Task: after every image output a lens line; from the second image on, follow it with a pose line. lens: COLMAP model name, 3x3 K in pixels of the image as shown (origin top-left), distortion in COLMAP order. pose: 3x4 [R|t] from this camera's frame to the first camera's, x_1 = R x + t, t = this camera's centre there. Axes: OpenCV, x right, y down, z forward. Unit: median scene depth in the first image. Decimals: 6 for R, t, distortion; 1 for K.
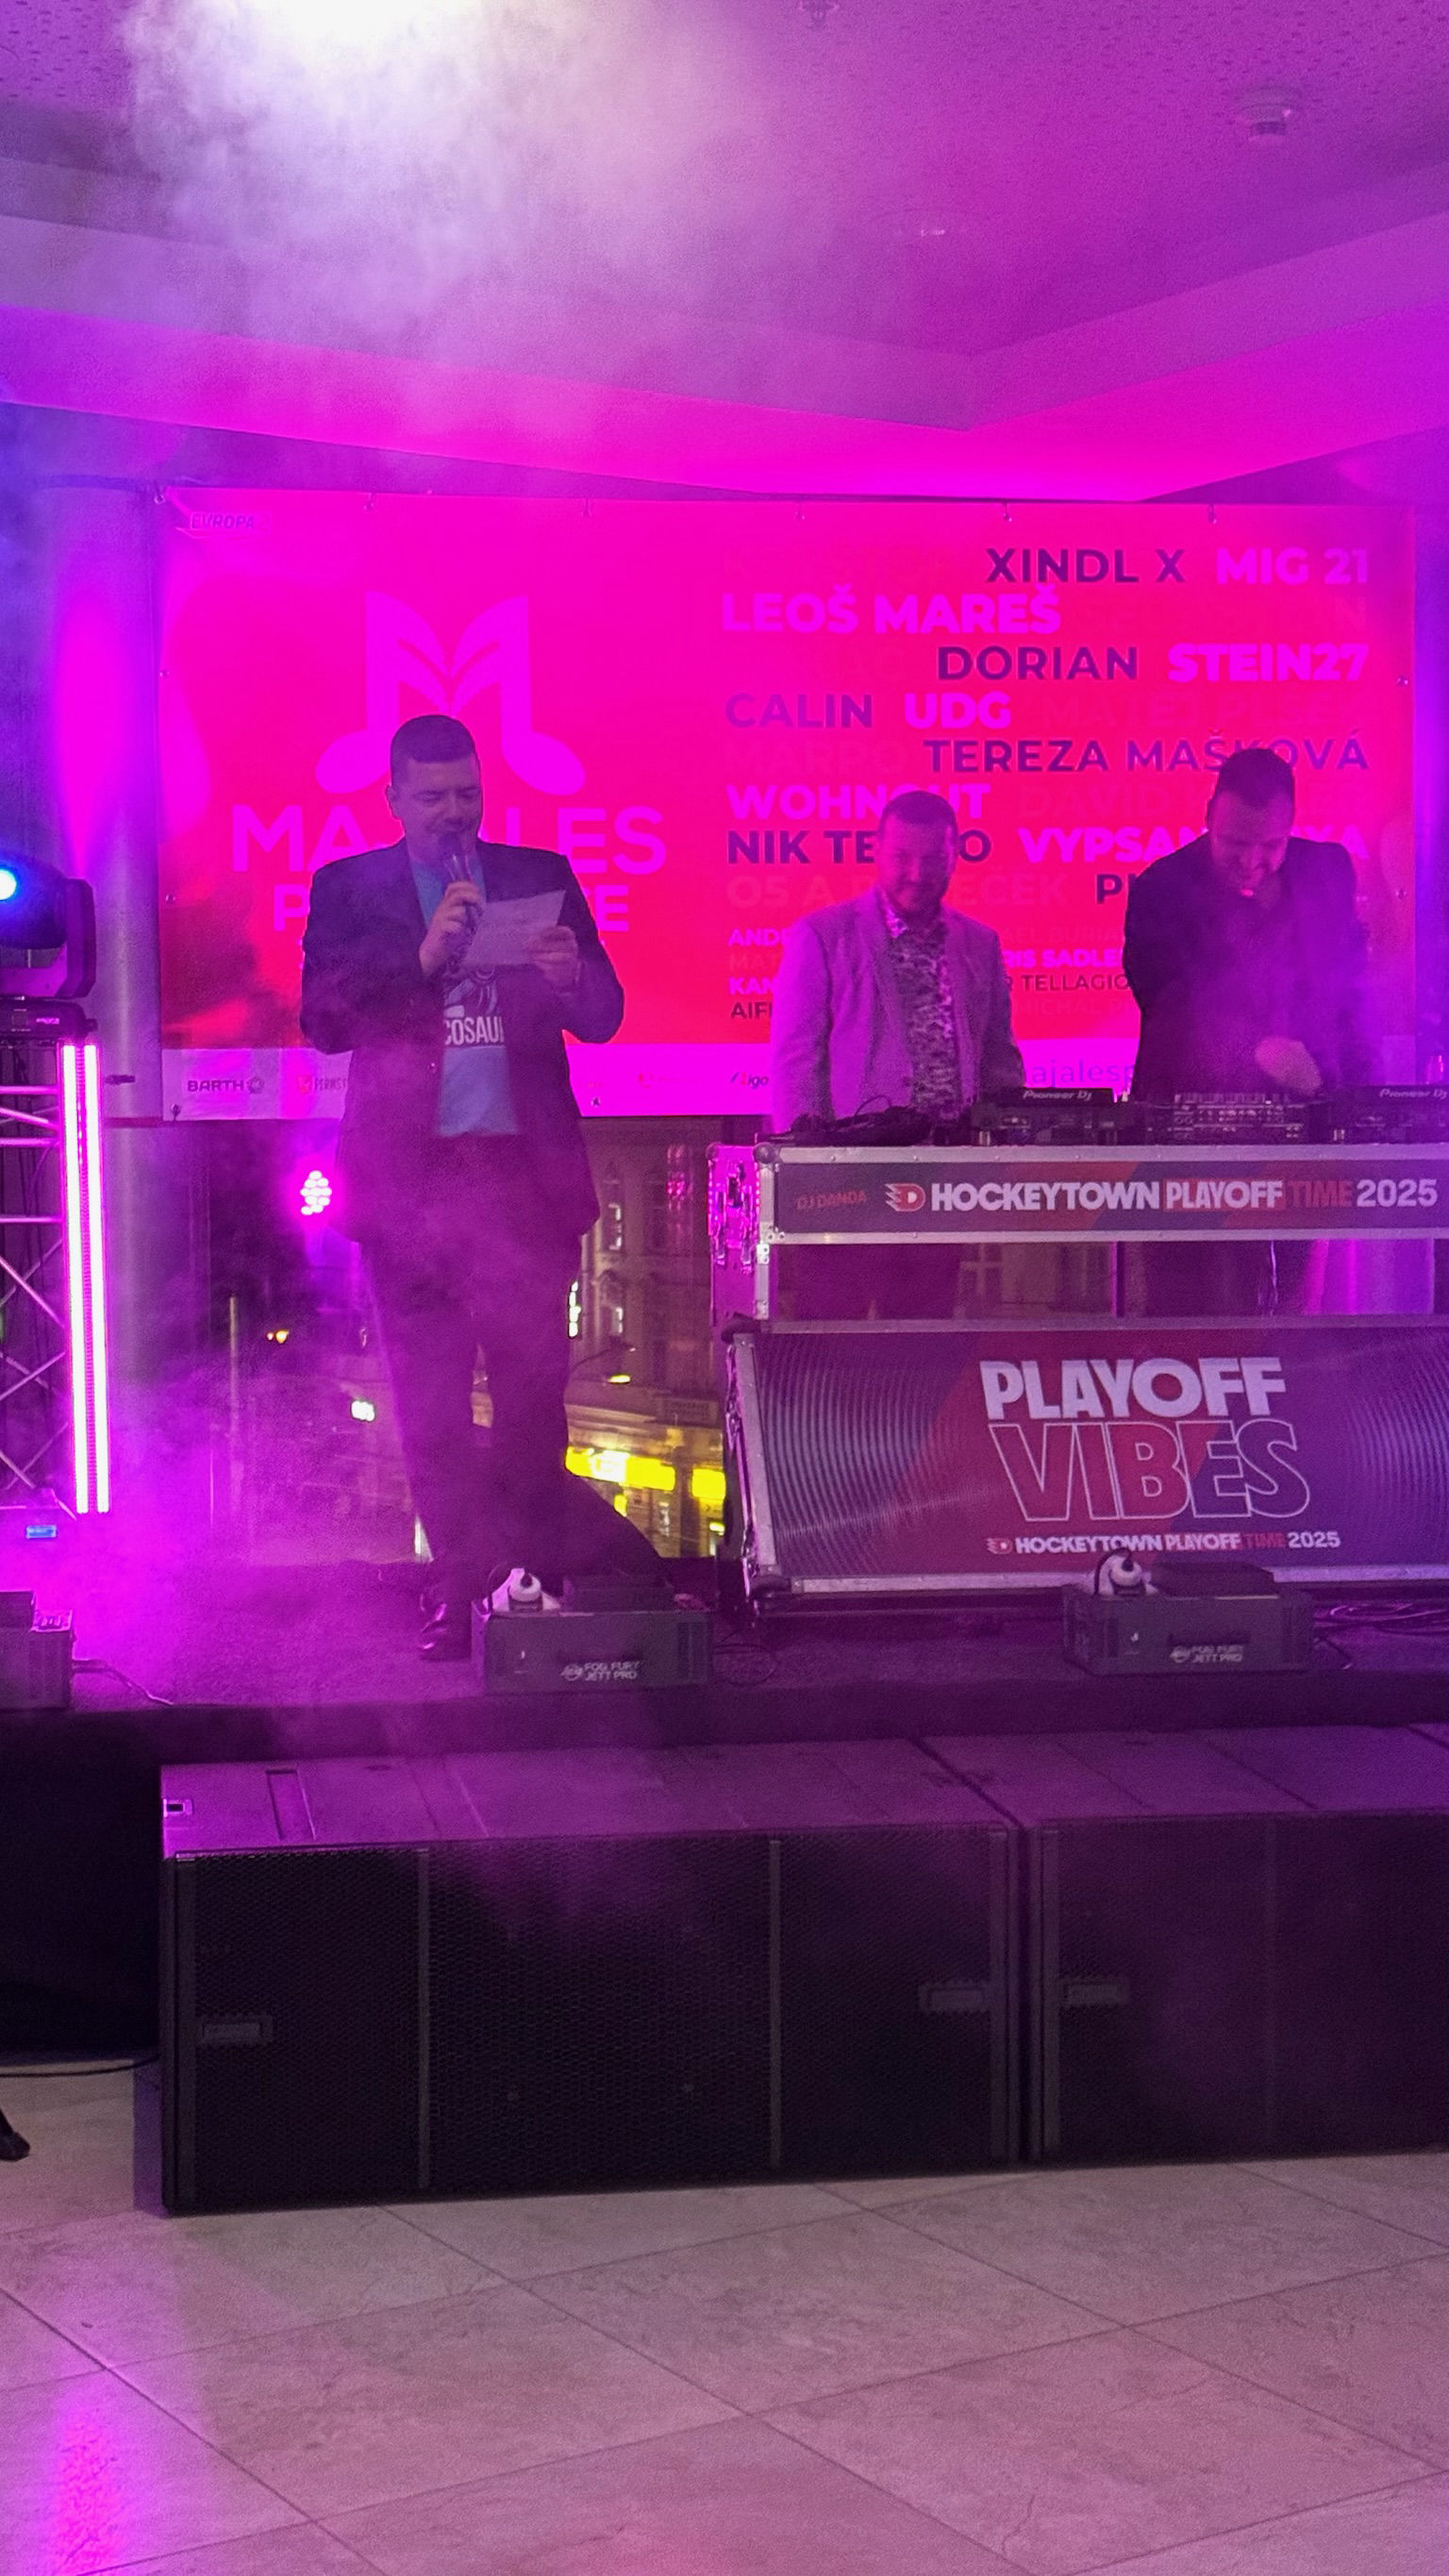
lens RADIAL K [[3567.5, 0, 738.4], [0, 3567.5, 1286.0], [0, 0, 1]] dist [0.171449, 0.063180]
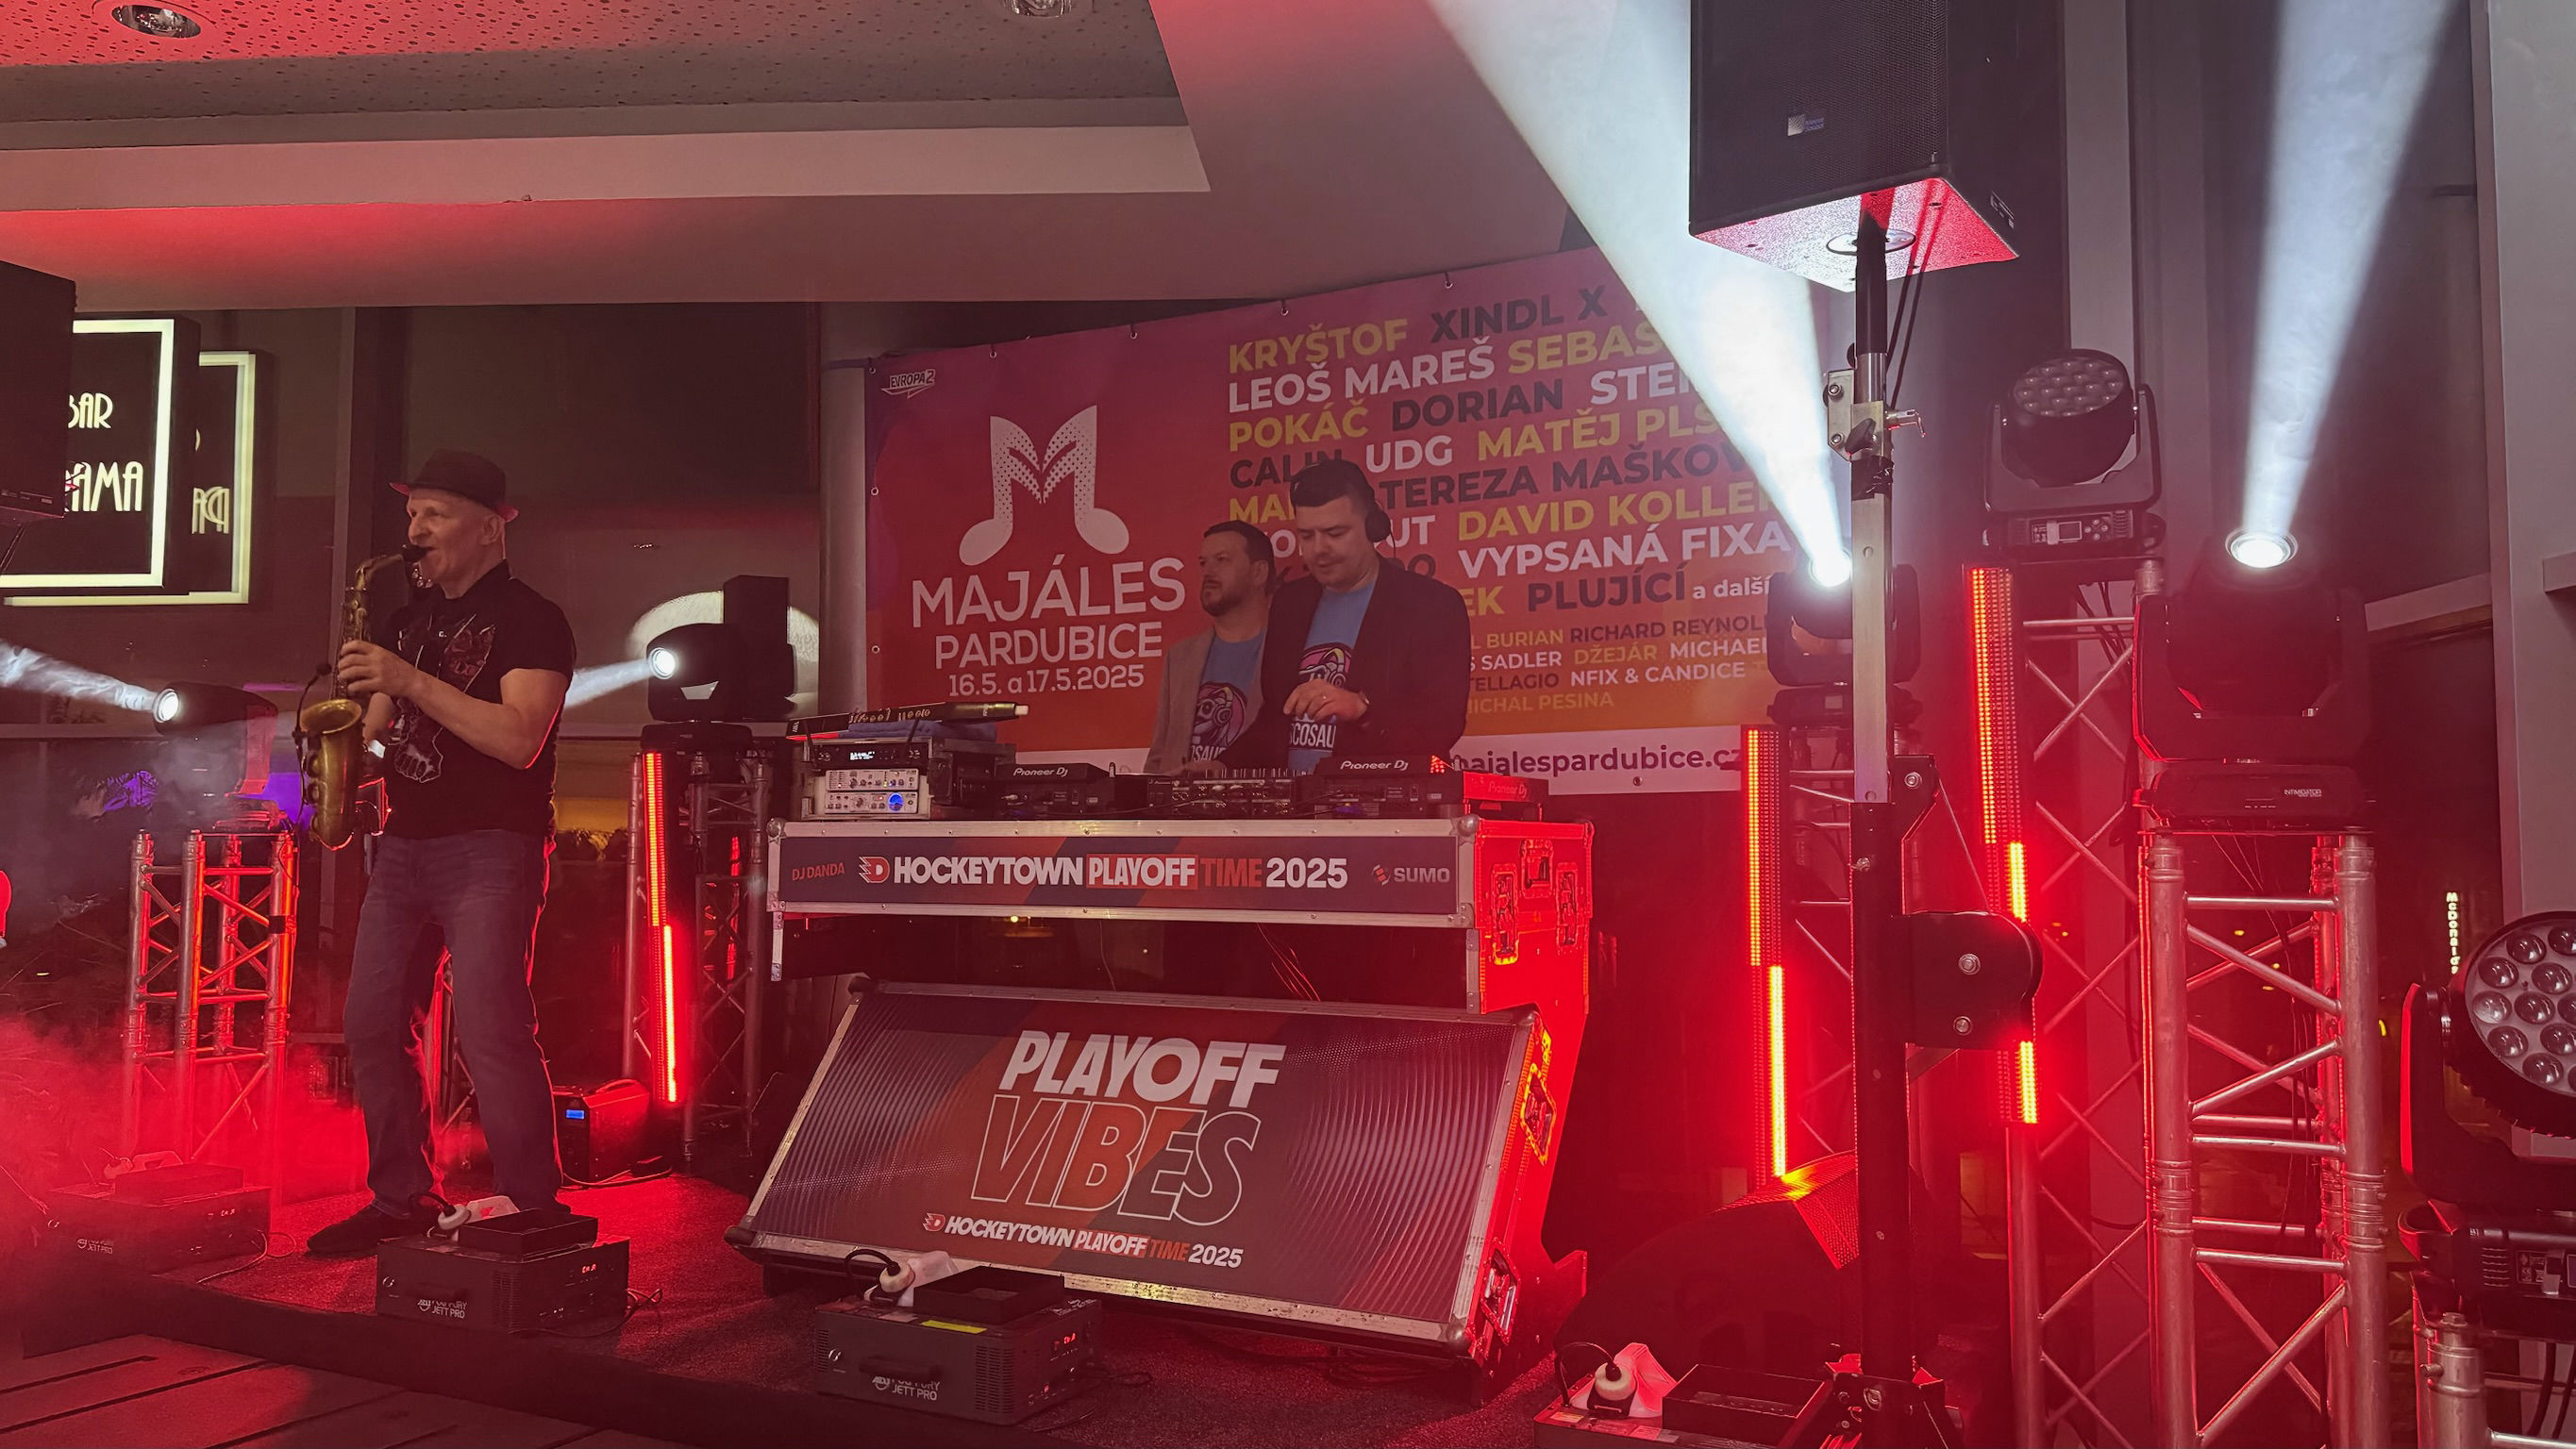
lens RADIAL K [[1789.2, 0, 1298.6], [0, 1789.2, 728.2], [0, 0, 1]] dist [0.173476, -0.163677]
pose [[0.802182, -0.031608, -0.596243, 0.453991], [-0.031768, 0.994924, -0.095484, -0.019024], [0.596234, 0.095537, 0.797106, 0.631675]]
